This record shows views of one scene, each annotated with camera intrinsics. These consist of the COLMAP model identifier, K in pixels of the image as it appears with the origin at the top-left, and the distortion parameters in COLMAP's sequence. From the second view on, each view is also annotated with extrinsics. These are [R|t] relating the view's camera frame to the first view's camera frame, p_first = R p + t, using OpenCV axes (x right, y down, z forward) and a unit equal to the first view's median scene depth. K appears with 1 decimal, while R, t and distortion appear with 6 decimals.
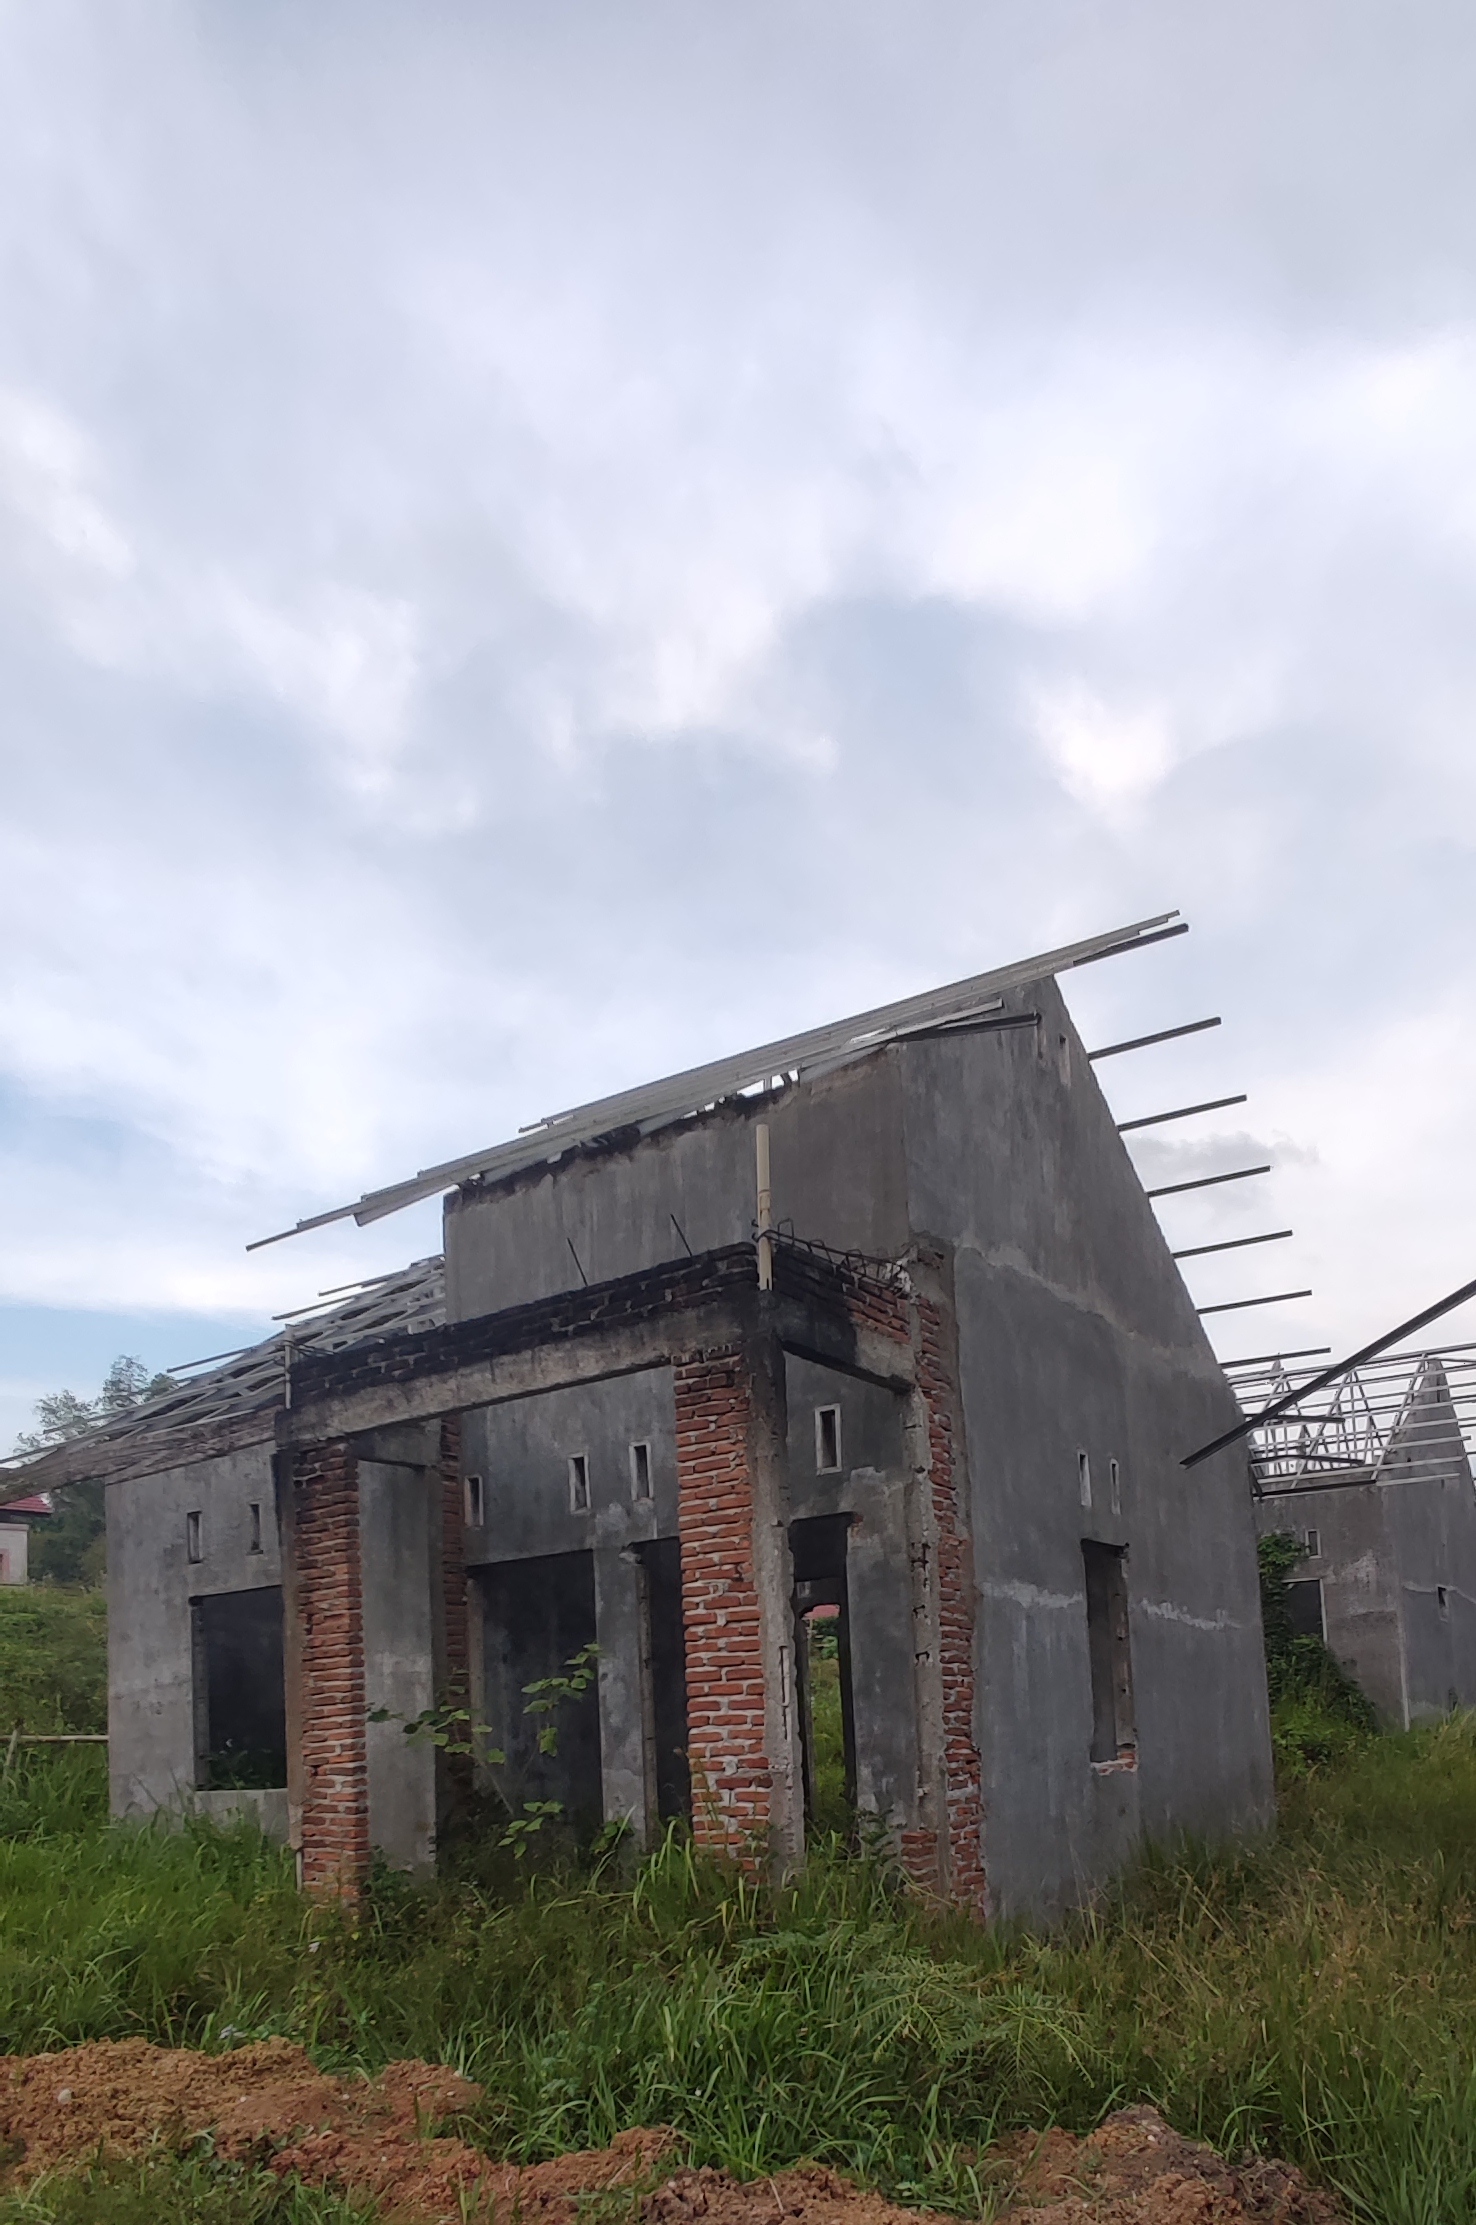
lens RADIAL K [[3099.6, 0, 737.7], [0, 3099.6, 1114.4], [0, 0, 1]] dist [-0.035473, 0.000000]
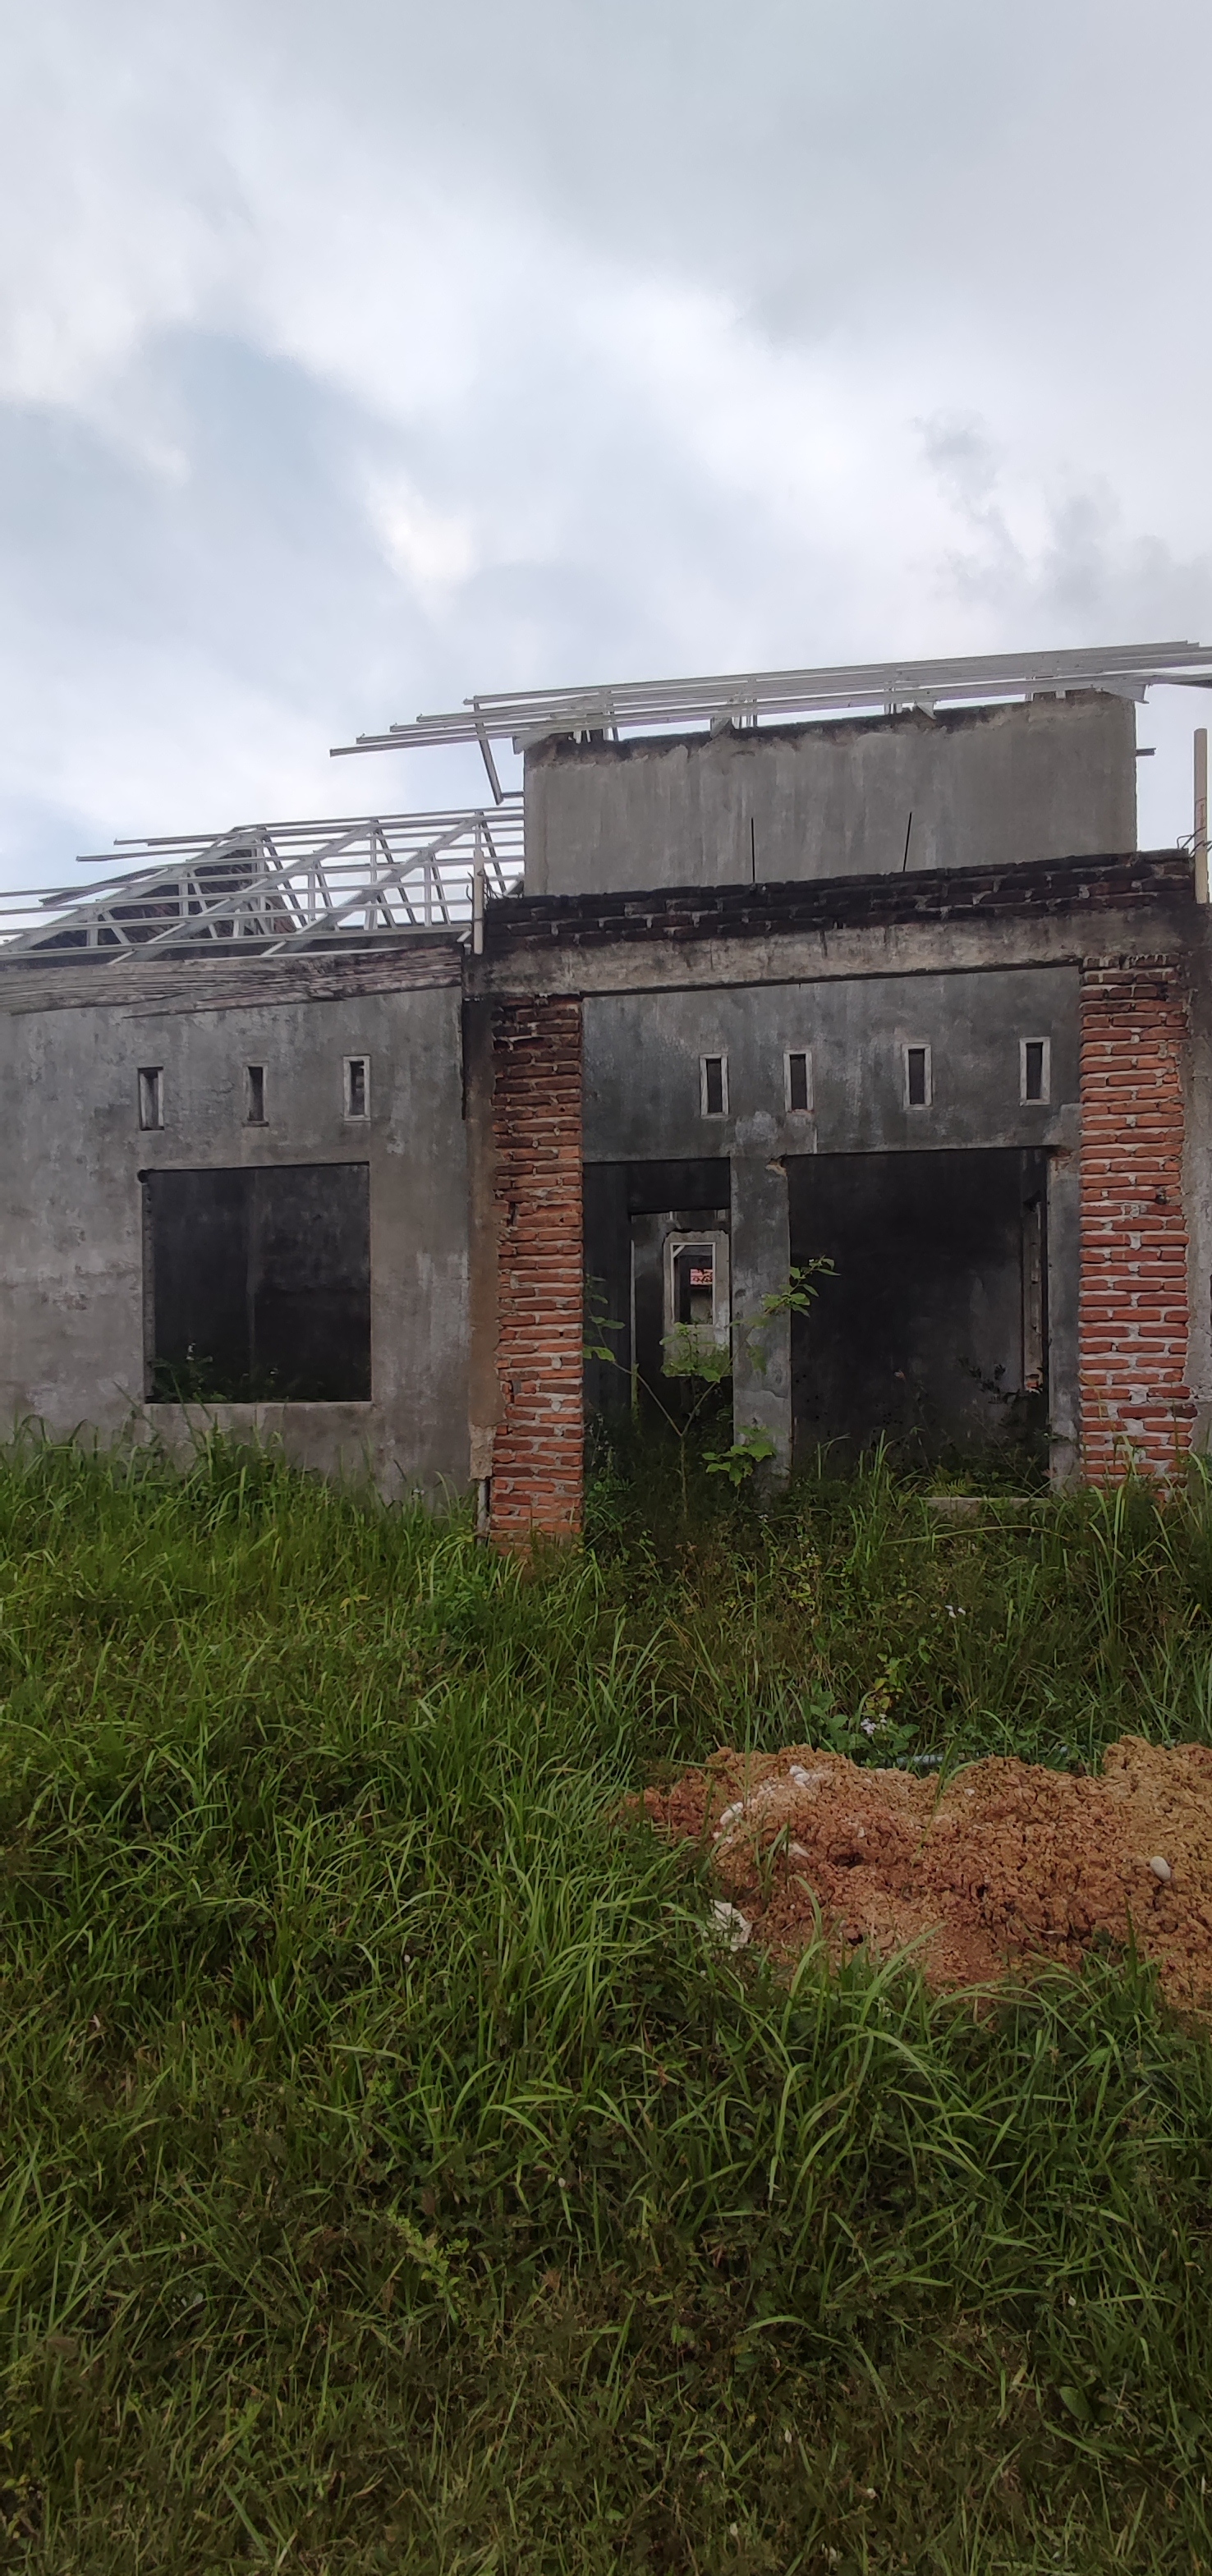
lens RADIAL K [[1843.1, 0, 604.7], [0, 1843.1, 1286.5], [0, 0, 1]] dist [-0.023422, -0.008401]
pose [[0.754495, 0.051688, 0.654267, -0.443944], [-0.157176, 0.982115, 0.103666, 0.128765], [-0.637207, -0.181051, 0.749125, 0.609782]]
